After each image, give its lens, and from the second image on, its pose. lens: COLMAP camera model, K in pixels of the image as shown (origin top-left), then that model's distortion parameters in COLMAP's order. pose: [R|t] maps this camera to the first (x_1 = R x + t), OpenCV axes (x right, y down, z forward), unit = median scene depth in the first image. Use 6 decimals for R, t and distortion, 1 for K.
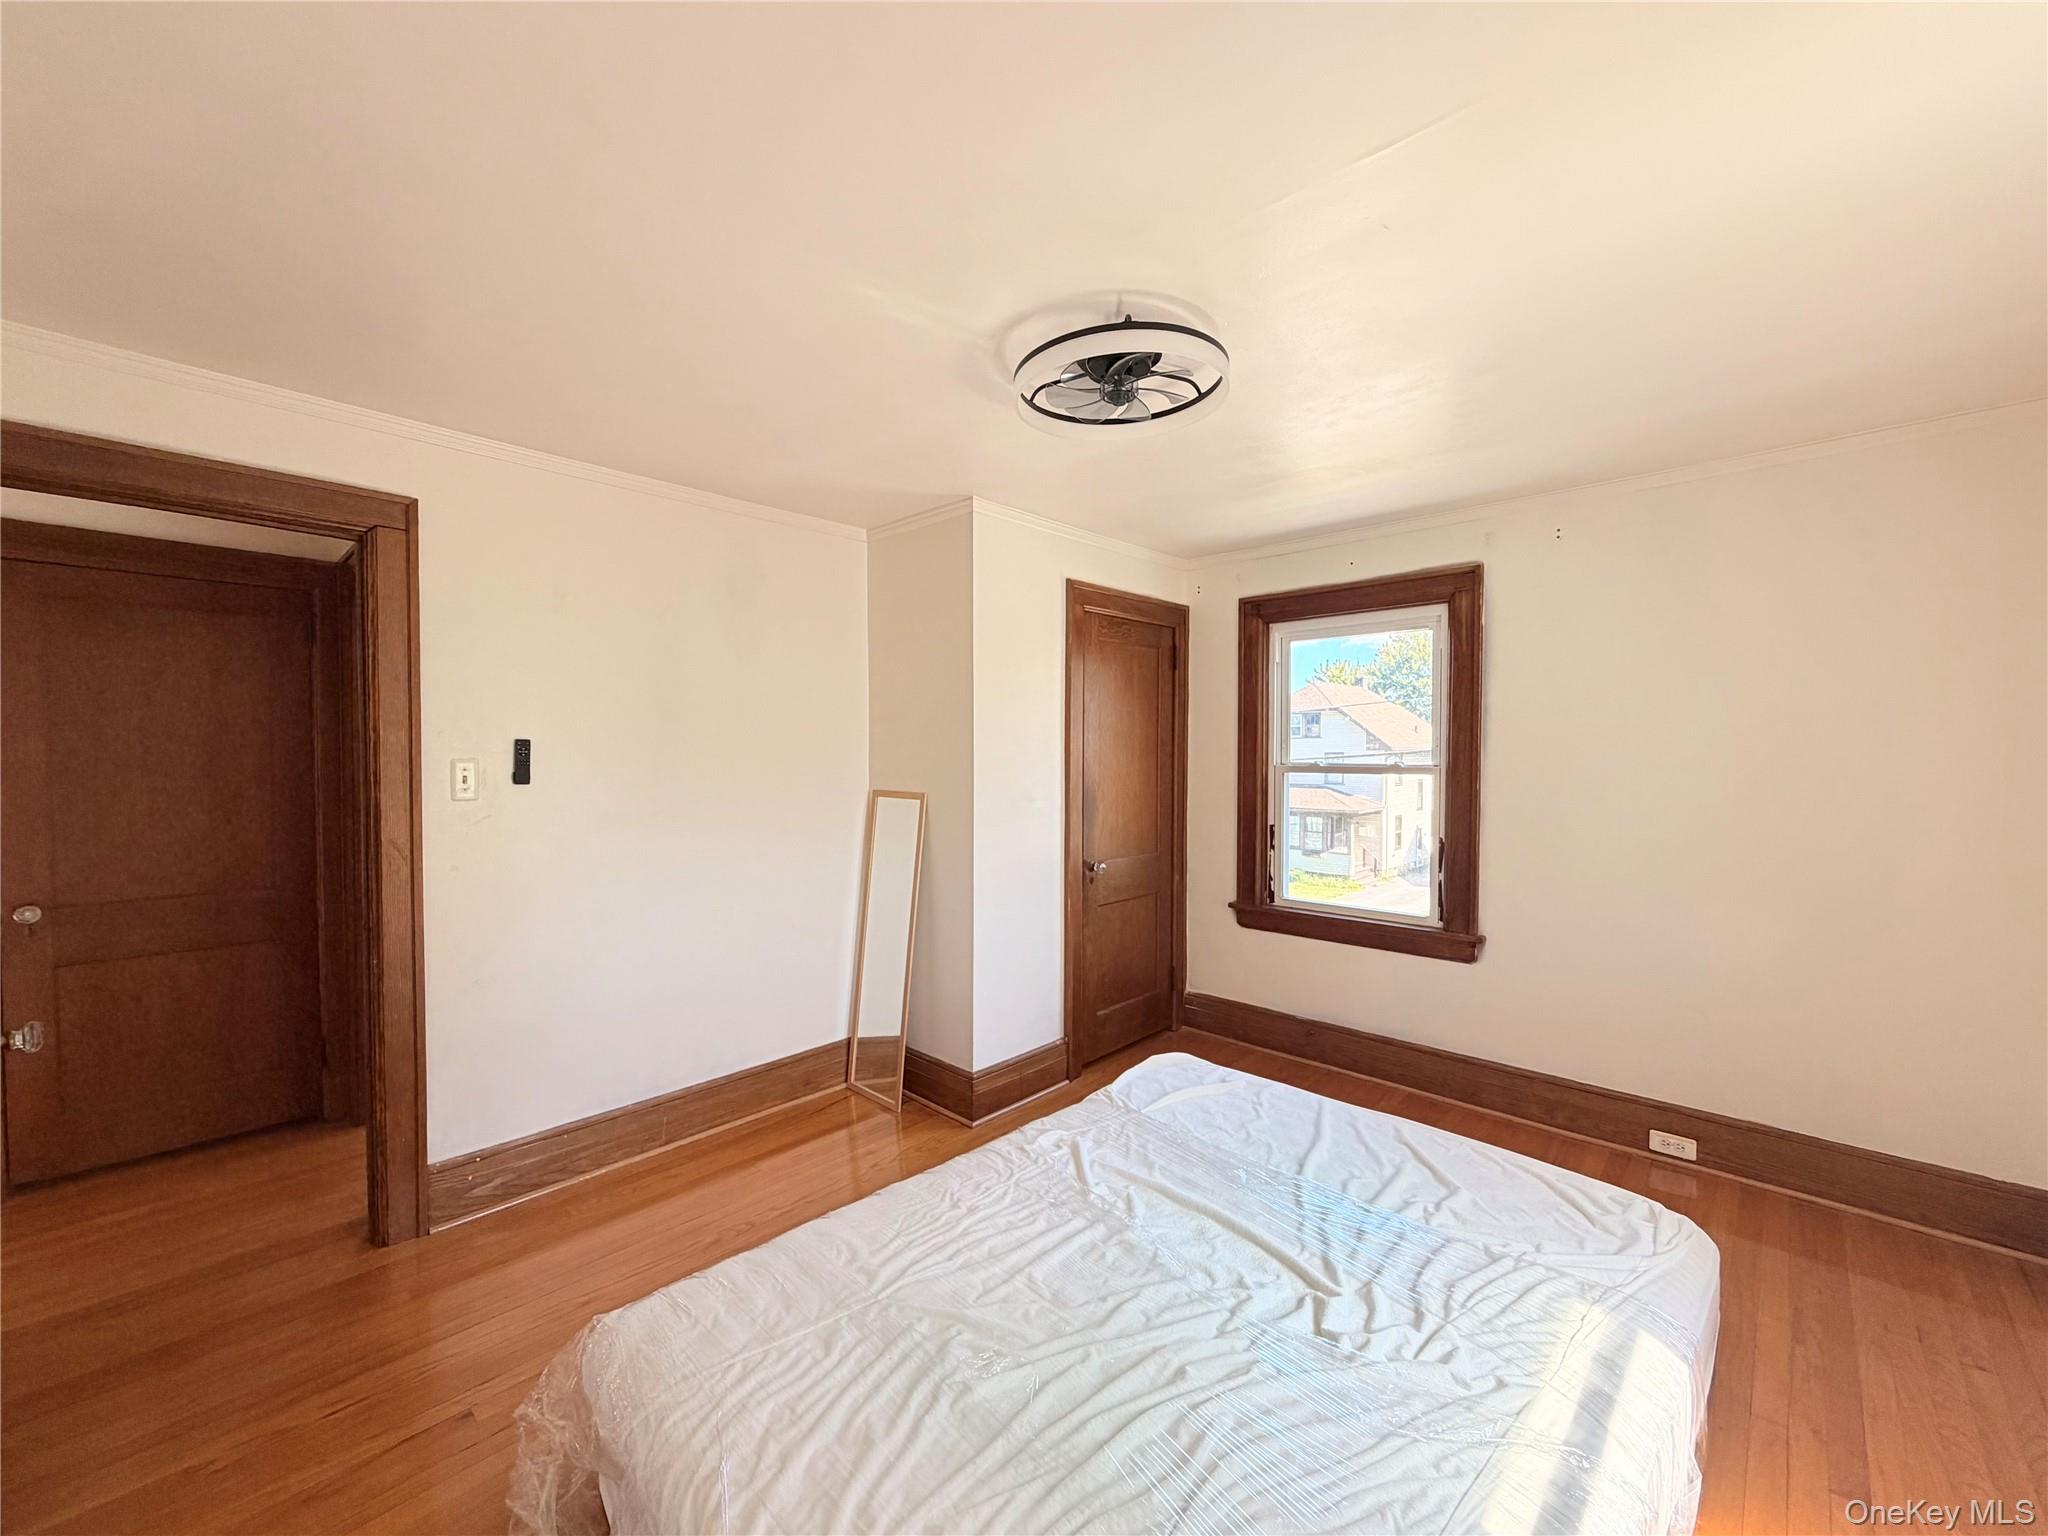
lens RADIAL K [[817.3, 0, 1027.3], [0, 817.3, 776.1], [0, 0, 1]] dist [-0.000784, -0.000125]
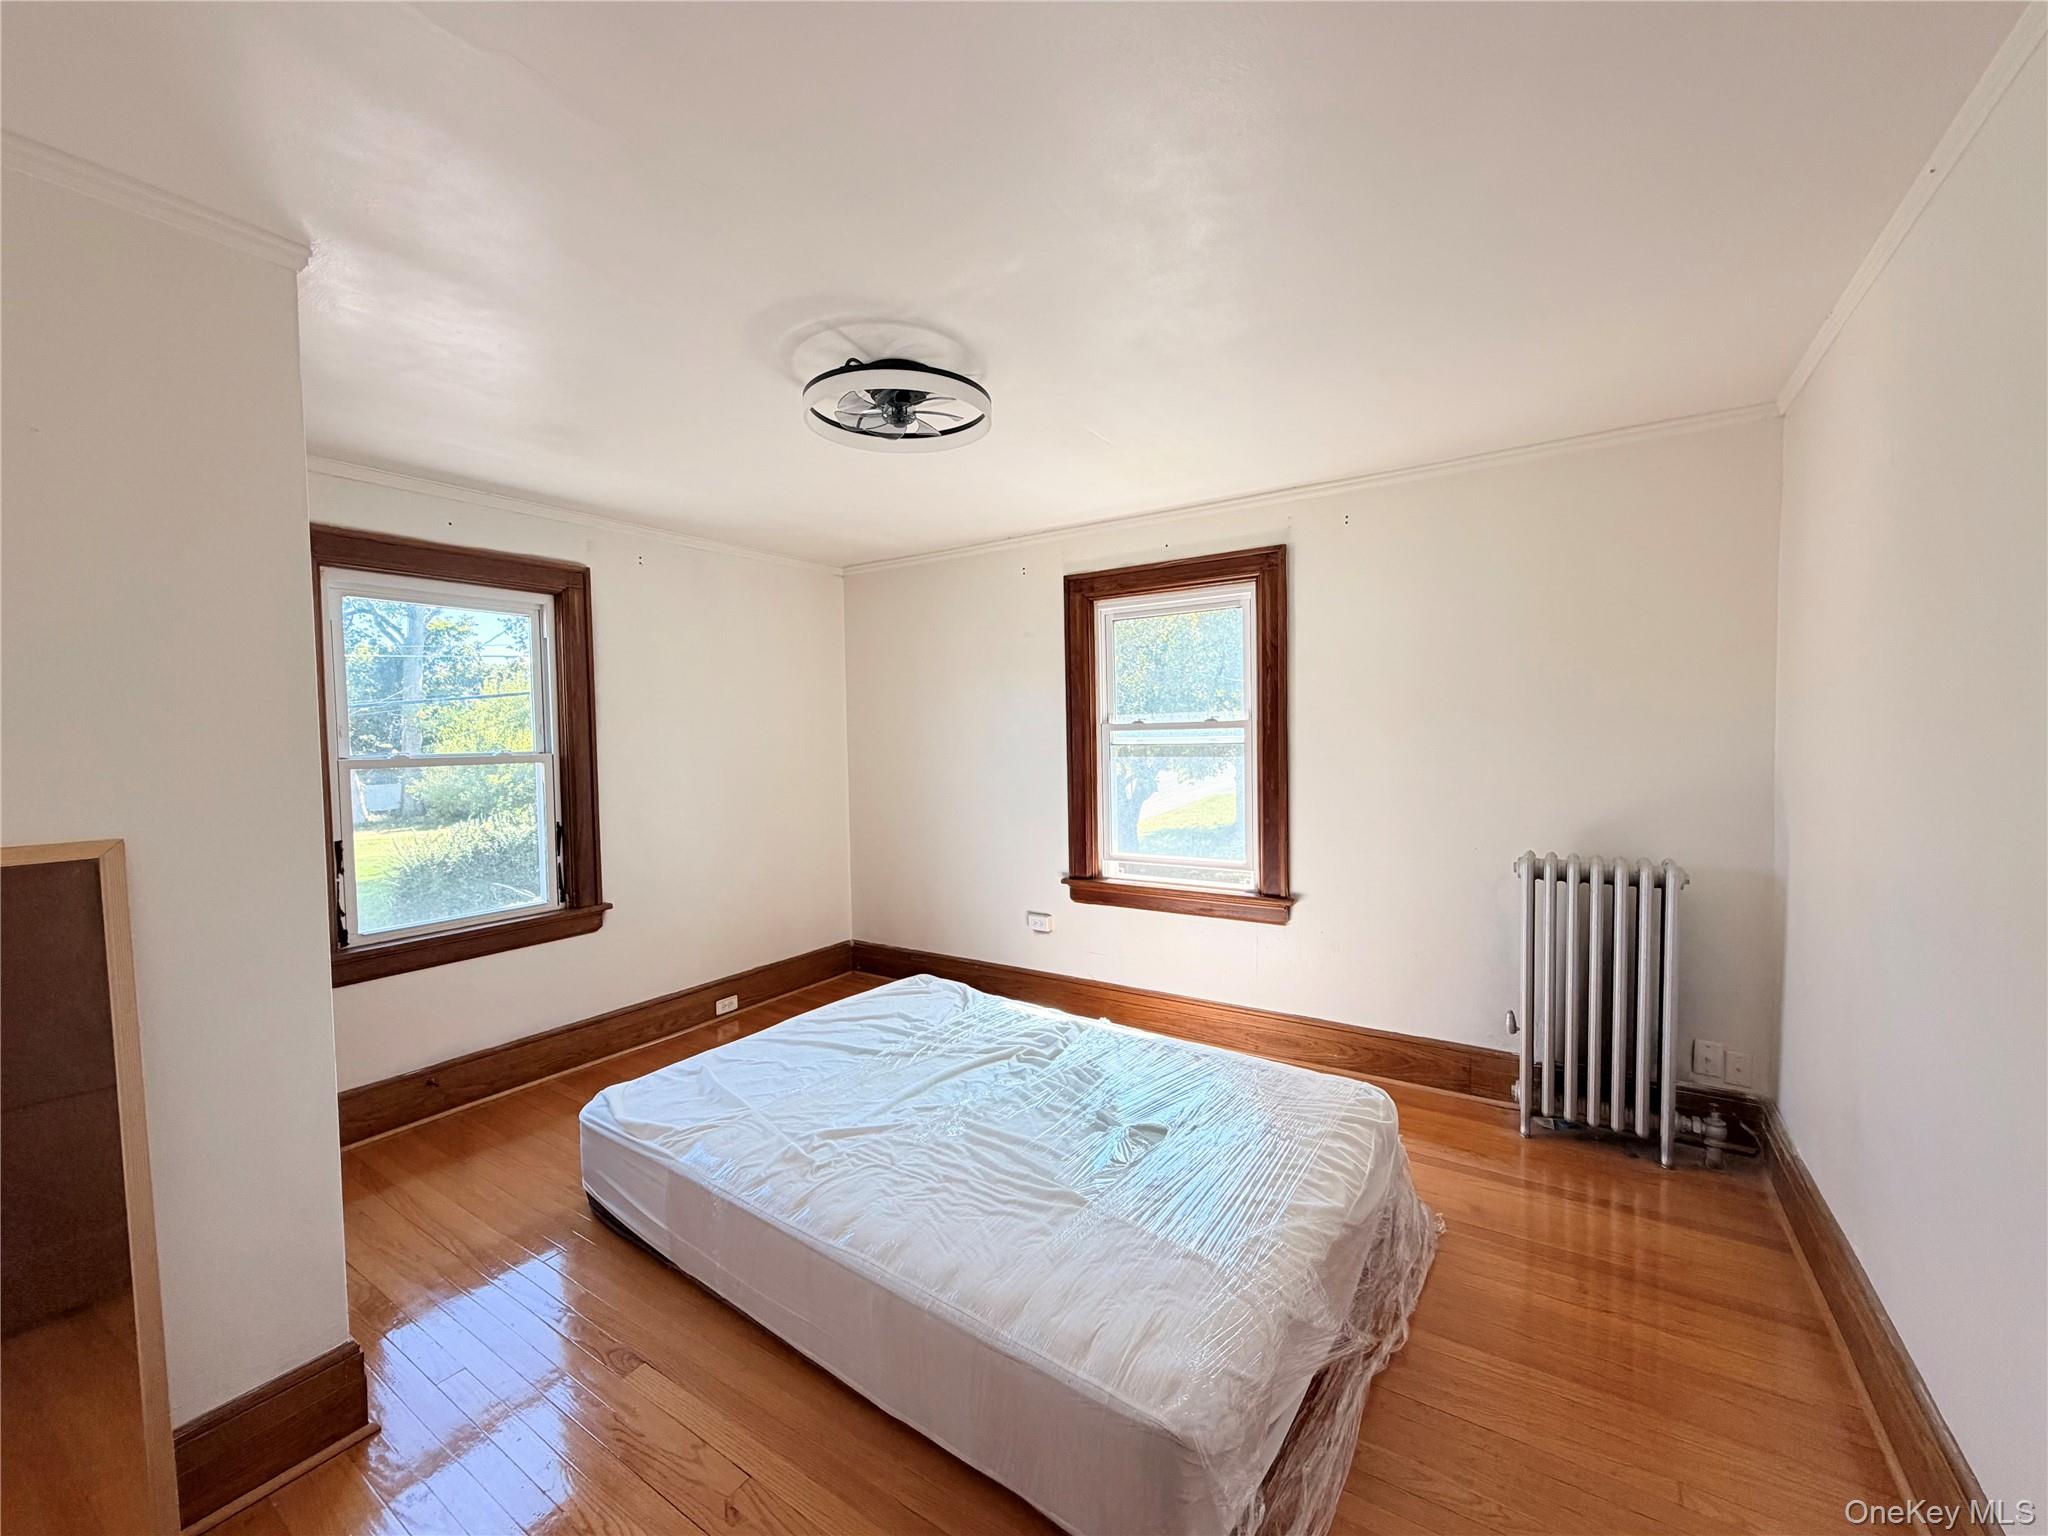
lens RADIAL K [[817.3, 0, 1023.2], [0, 817.3, 775.7], [0, 0, 1]] dist [-0.000784, -0.000125]
pose [[-0.196725, -0.045810, 0.979388, -0.640606], [0.039998, 0.997701, 0.054701, -0.016395], [-0.979643, 0.049934, -0.194440, 0.645846]]
